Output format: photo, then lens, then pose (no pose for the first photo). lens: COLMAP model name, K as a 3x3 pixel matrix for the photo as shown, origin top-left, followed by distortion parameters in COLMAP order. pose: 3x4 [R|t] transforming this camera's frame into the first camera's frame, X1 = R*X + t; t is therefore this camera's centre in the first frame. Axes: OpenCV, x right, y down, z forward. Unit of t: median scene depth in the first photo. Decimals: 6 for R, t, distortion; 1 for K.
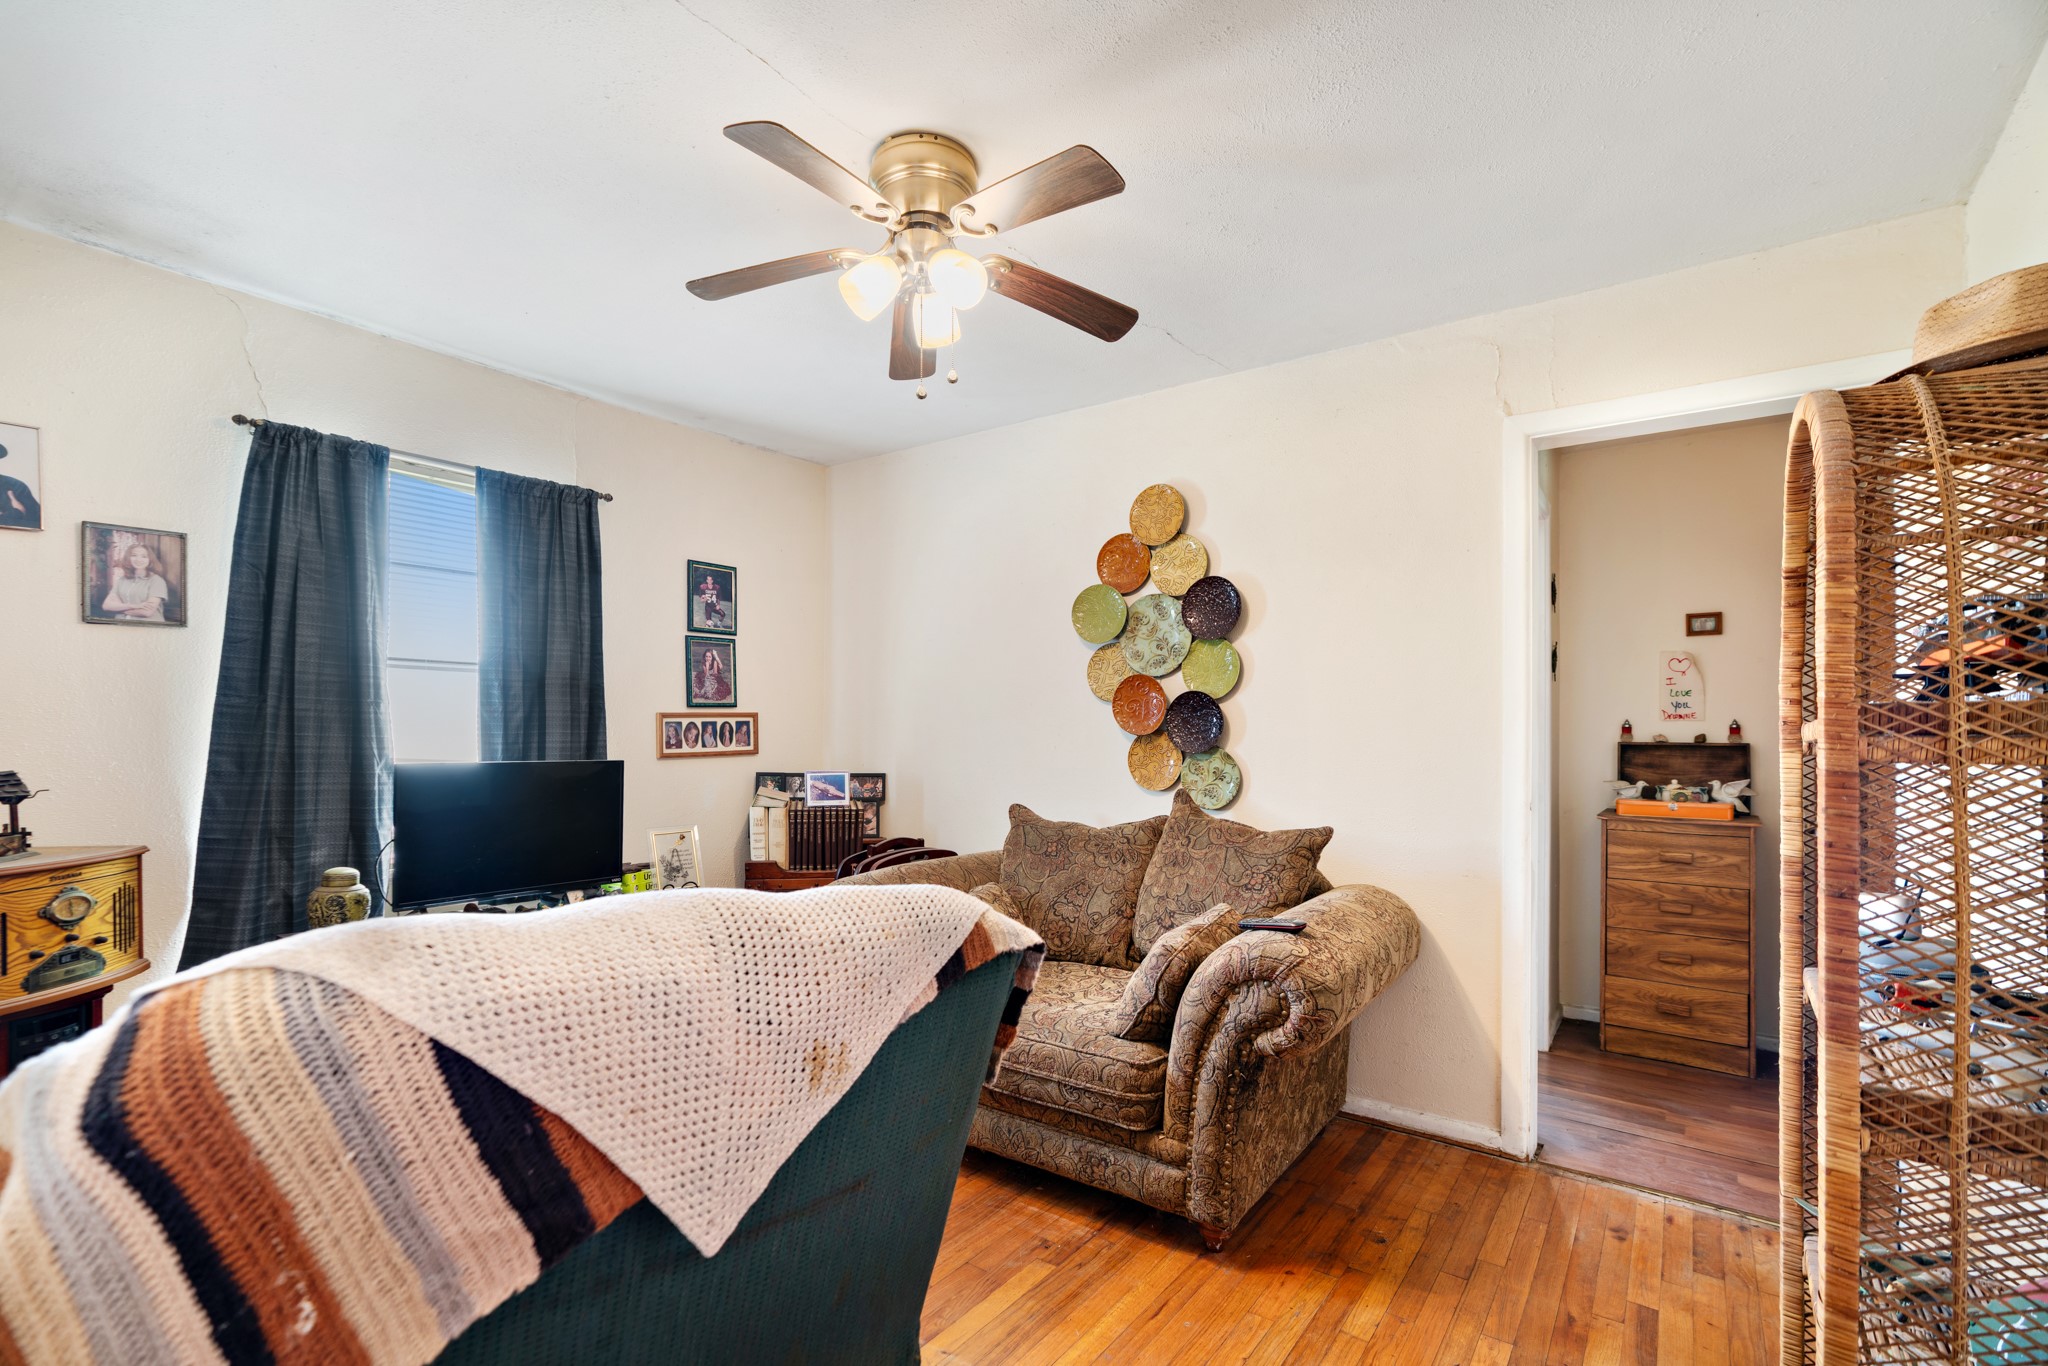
lens RADIAL K [[939.1, 0, 1016.9], [0, 939.1, 720.8], [0, 0, 1]] dist [-0.010330, 0.000492]
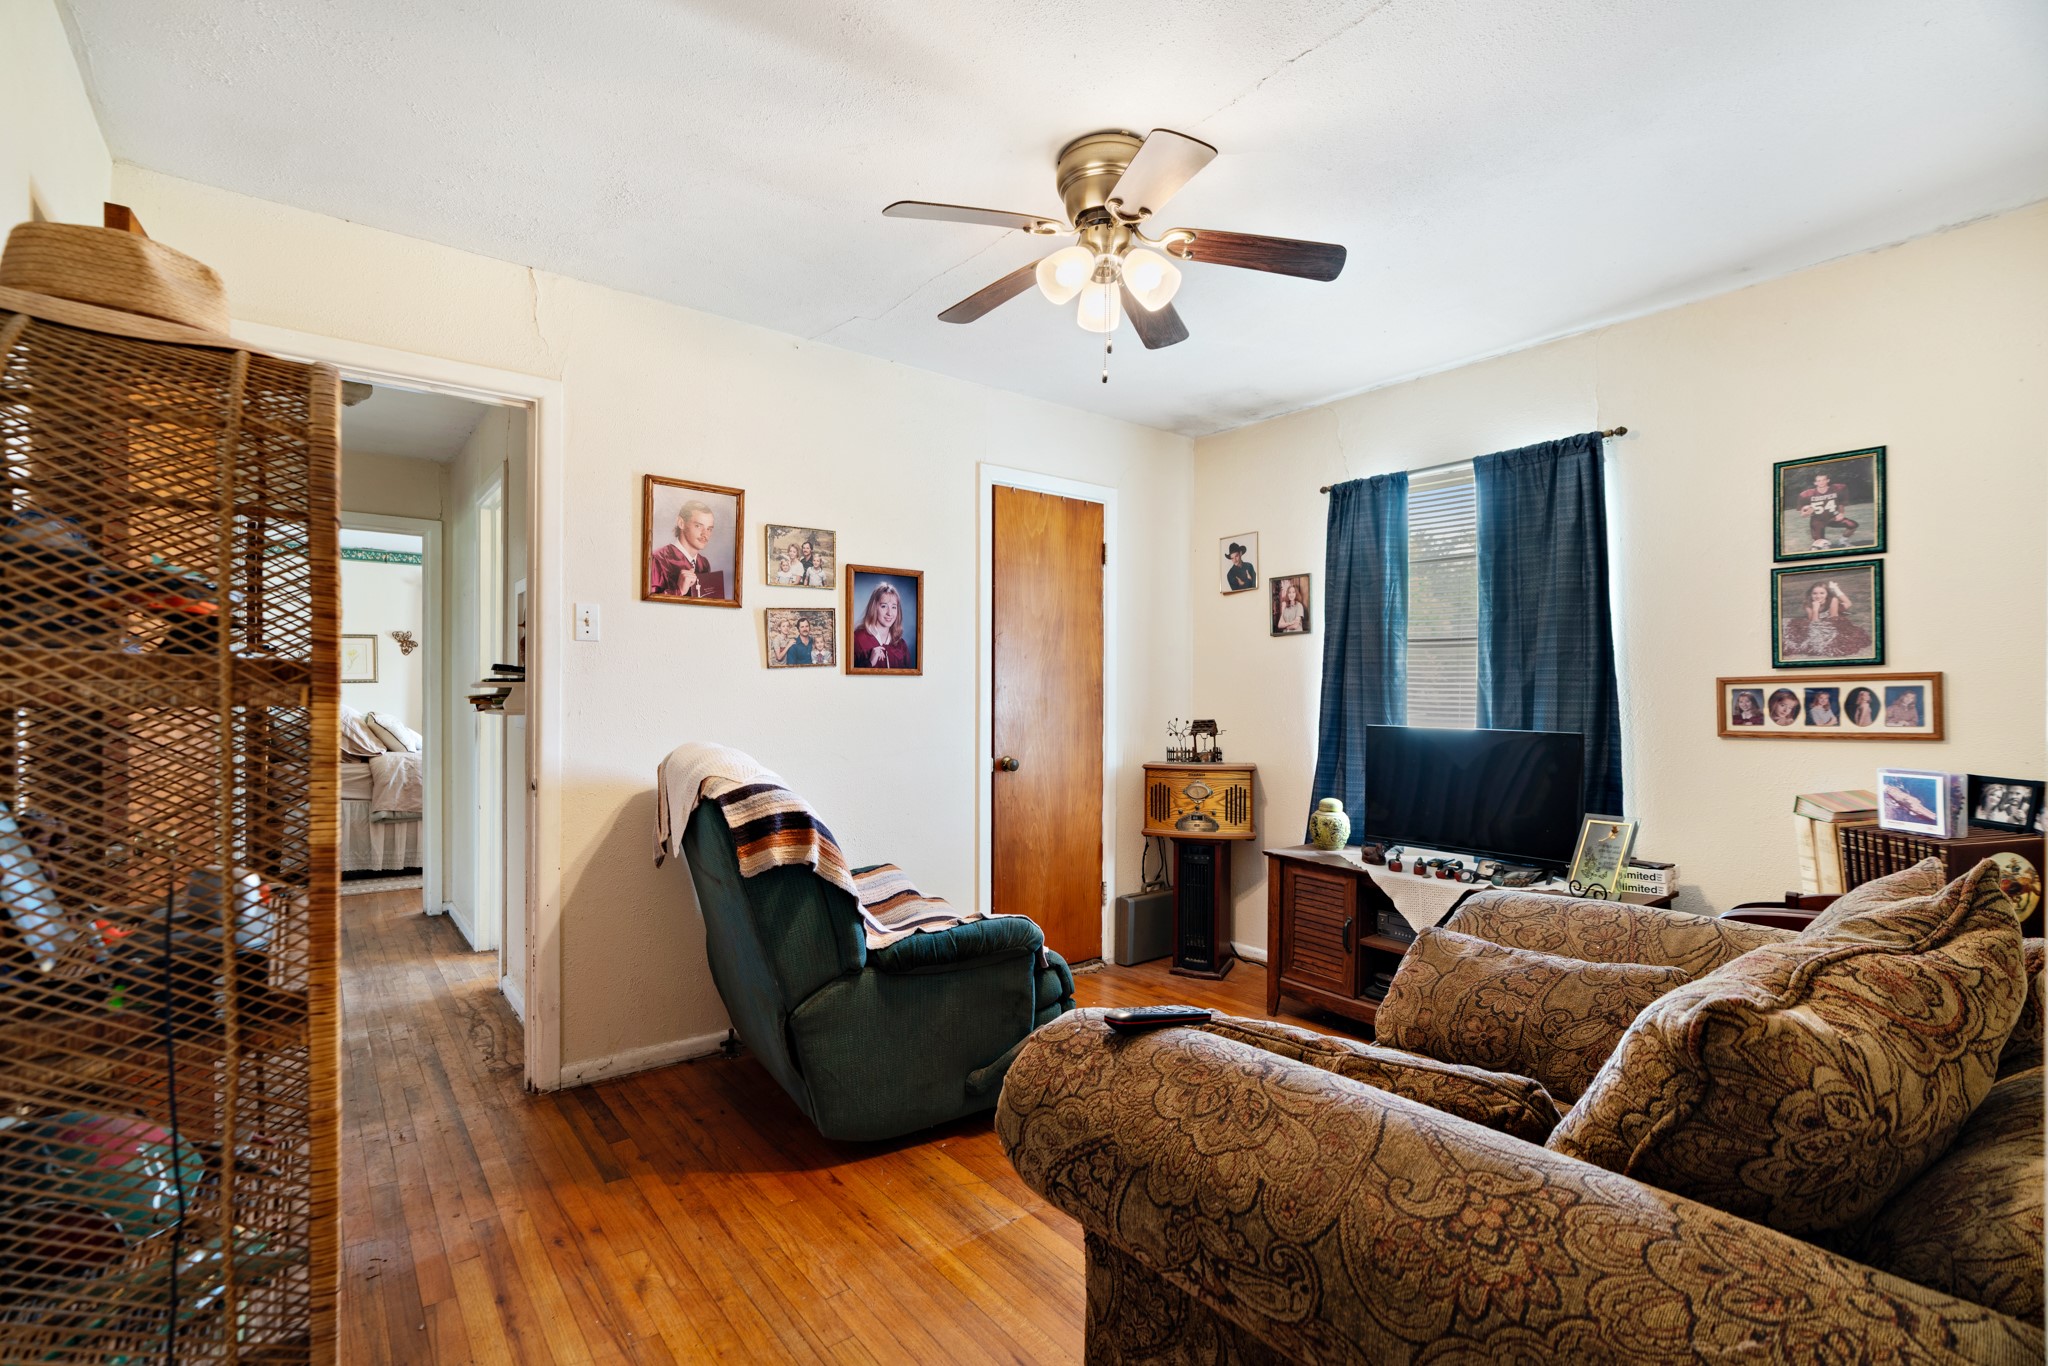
lens RADIAL K [[939.1, 0, 1025.0], [0, 939.1, 696.8], [0, 0, 1]] dist [-0.010330, 0.000492]
pose [[-0.278285, -0.009640, -0.960450, 0.496646], [-0.000837, 0.999952, -0.009793, 0.014853], [0.960498, -0.001921, -0.278280, 0.649317]]
